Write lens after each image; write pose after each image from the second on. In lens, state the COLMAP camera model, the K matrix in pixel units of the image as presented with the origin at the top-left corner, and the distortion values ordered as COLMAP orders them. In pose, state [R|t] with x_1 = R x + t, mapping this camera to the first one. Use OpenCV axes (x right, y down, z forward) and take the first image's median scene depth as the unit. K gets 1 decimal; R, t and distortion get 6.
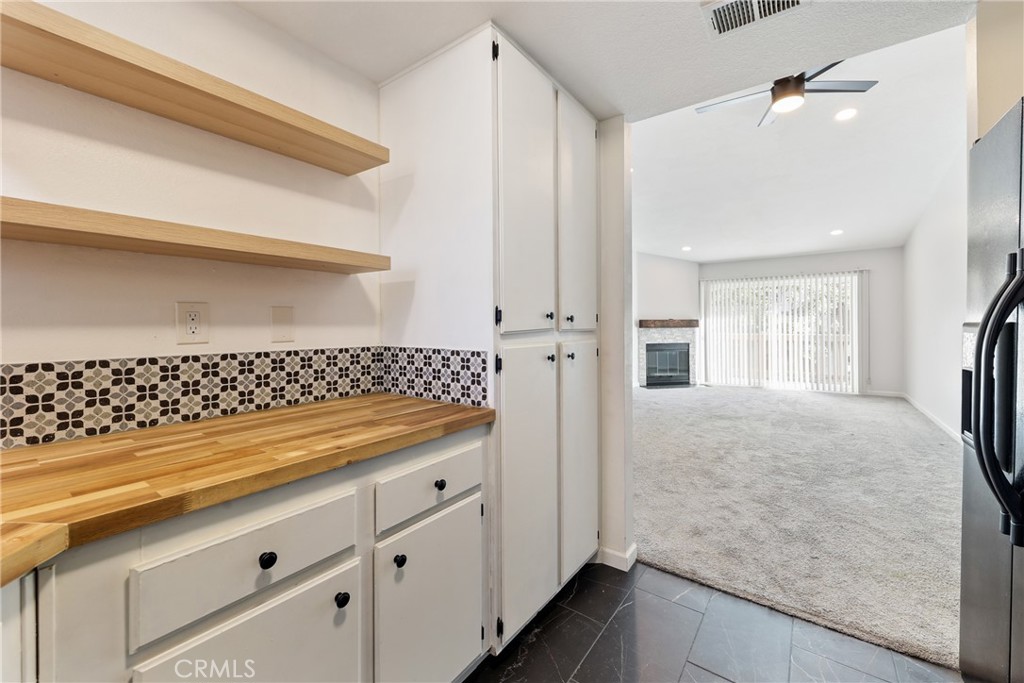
lens RADIAL K [[408.4, 0, 509.3], [0, 408.4, 325.1], [0, 0, 1]] dist [0.000586, 0.000052]
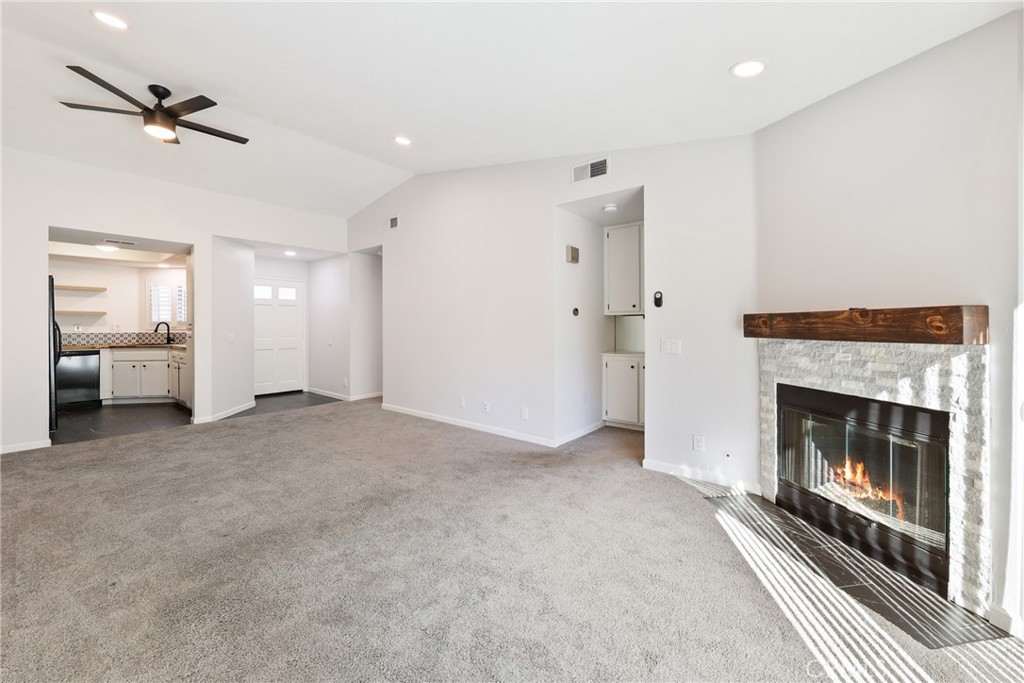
lens RADIAL K [[390.6, 0, 512.4], [0, 390.6, 321.6], [0, 0, 1]] dist [0.001113, 0.000134]
pose [[-0.028263, -0.008052, -0.999568, 0.677303], [-0.003106, 0.999963, -0.007968, -0.003535], [0.999596, 0.002879, -0.028287, 0.787260]]
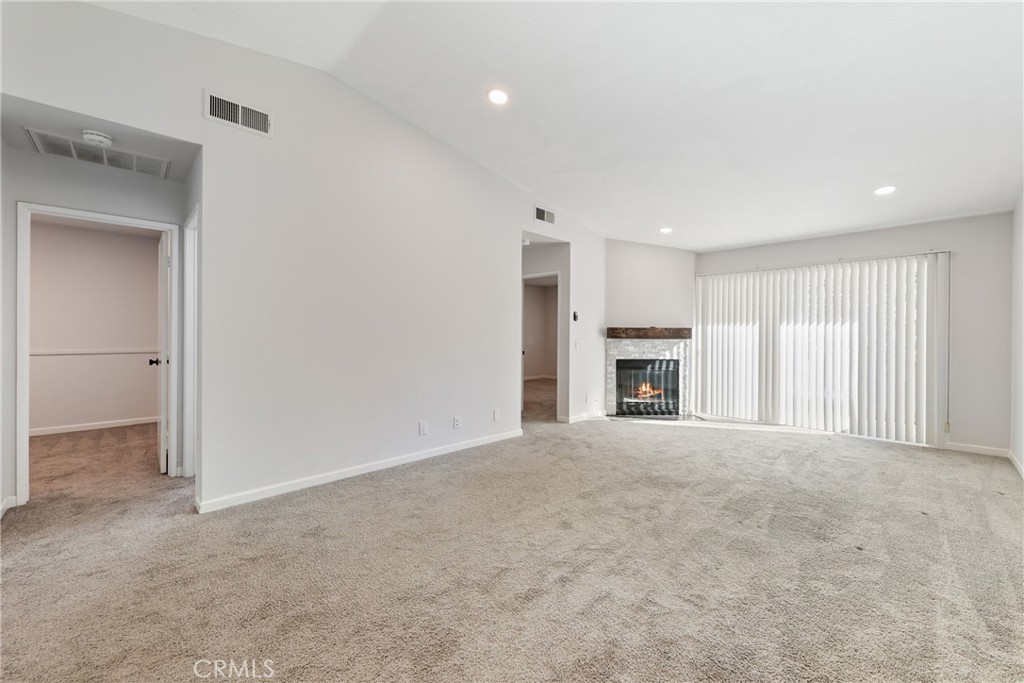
lens RADIAL K [[403.4, 0, 509.9], [0, 403.4, 333.8], [0, 0, 1]] dist [0.000156, 0.000012]
pose [[0.986318, 0.011583, -0.164447, 0.263337], [-0.011154, 0.999932, 0.003534, -0.002386], [0.164476, -0.001651, 0.986380, 0.229284]]
